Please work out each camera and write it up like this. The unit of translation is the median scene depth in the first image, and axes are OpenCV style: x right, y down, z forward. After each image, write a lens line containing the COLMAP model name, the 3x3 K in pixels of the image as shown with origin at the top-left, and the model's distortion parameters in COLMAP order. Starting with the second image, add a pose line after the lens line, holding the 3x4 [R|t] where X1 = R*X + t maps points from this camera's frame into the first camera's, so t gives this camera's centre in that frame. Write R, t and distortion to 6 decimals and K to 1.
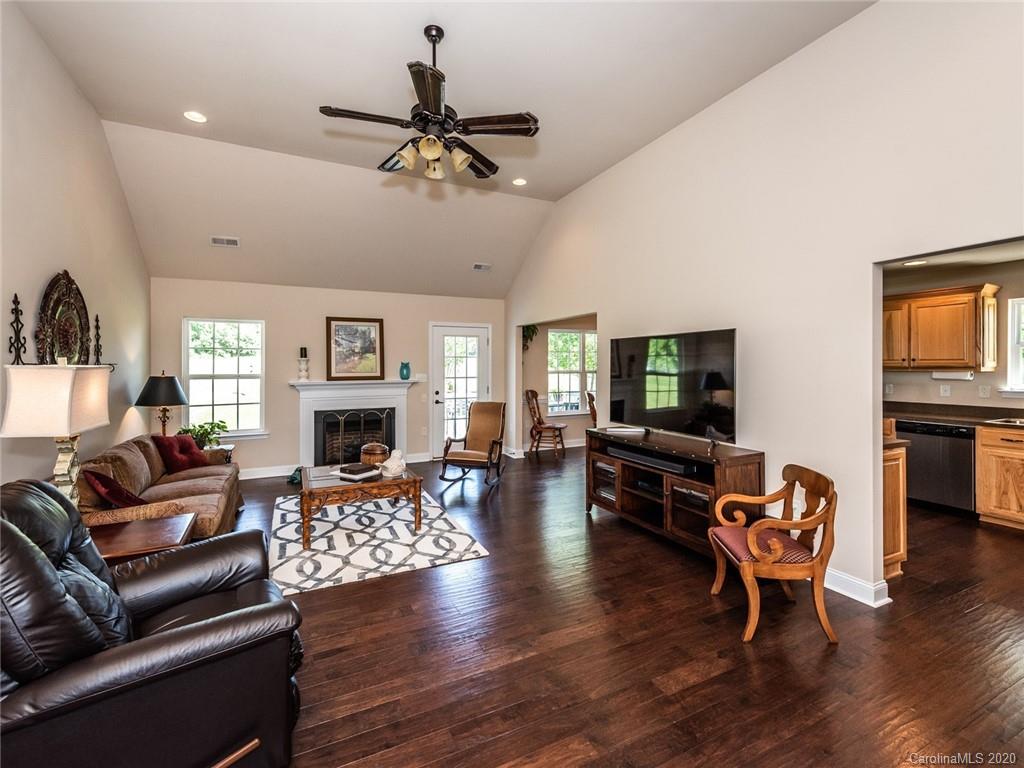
lens RADIAL K [[456.8, 0, 515.8], [0, 456.8, 364.5], [0, 0, 1]] dist [0.000173, -0.000234]
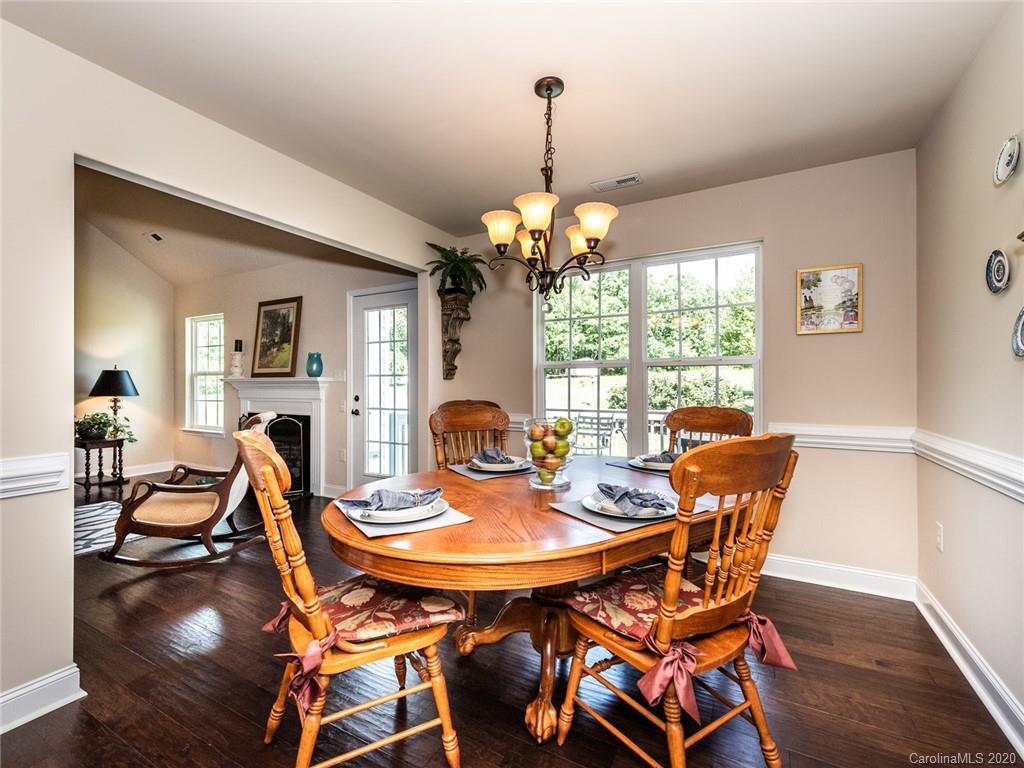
lens RADIAL K [[454.6, 0, 506.6], [0, 454.6, 379.7], [0, 0, 1]] dist [0.010223, -0.000164]
pose [[0.568569, -0.001298, -0.822634, 0.705691], [0.000622, 0.999999, -0.001148, 0.052339], [0.822635, 0.000141, 0.568570, 1.168975]]
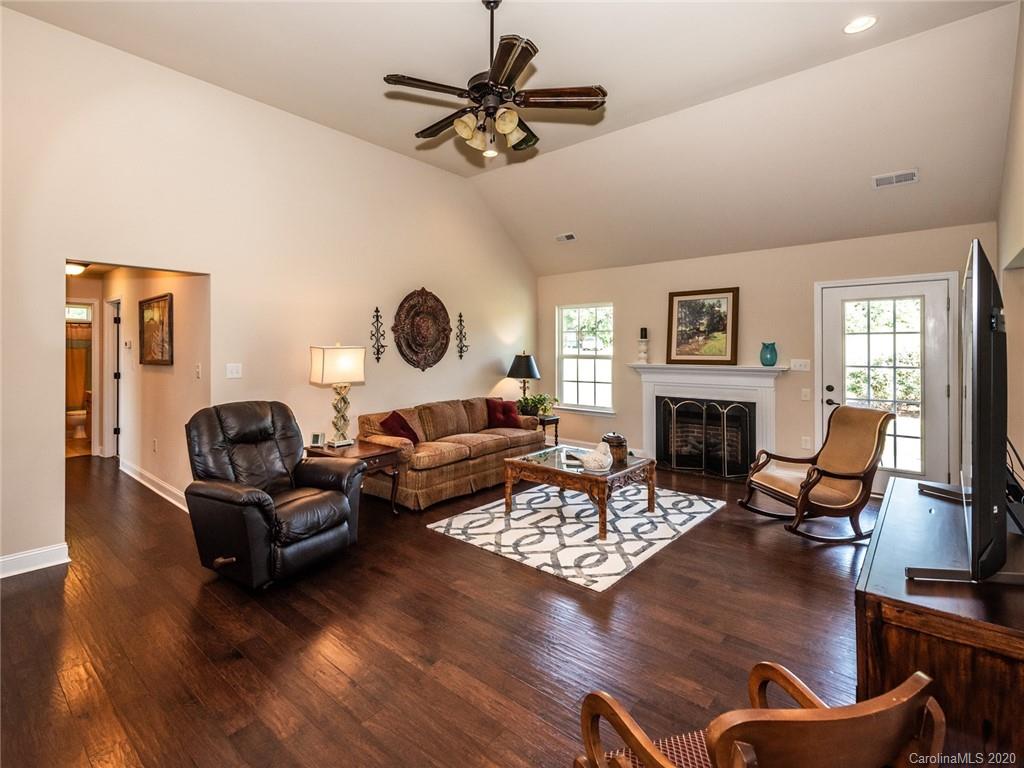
lens RADIAL K [[494.1, 0, 450.0], [0, 494.1, 344.8], [0, 0, 1]] dist [0.014188, -0.000076]
pose [[0.335693, -0.002581, -0.941968, 0.468051], [0.001152, 0.999997, -0.002330, -0.000002], [0.941971, -0.000303, 0.335695, 0.346594]]
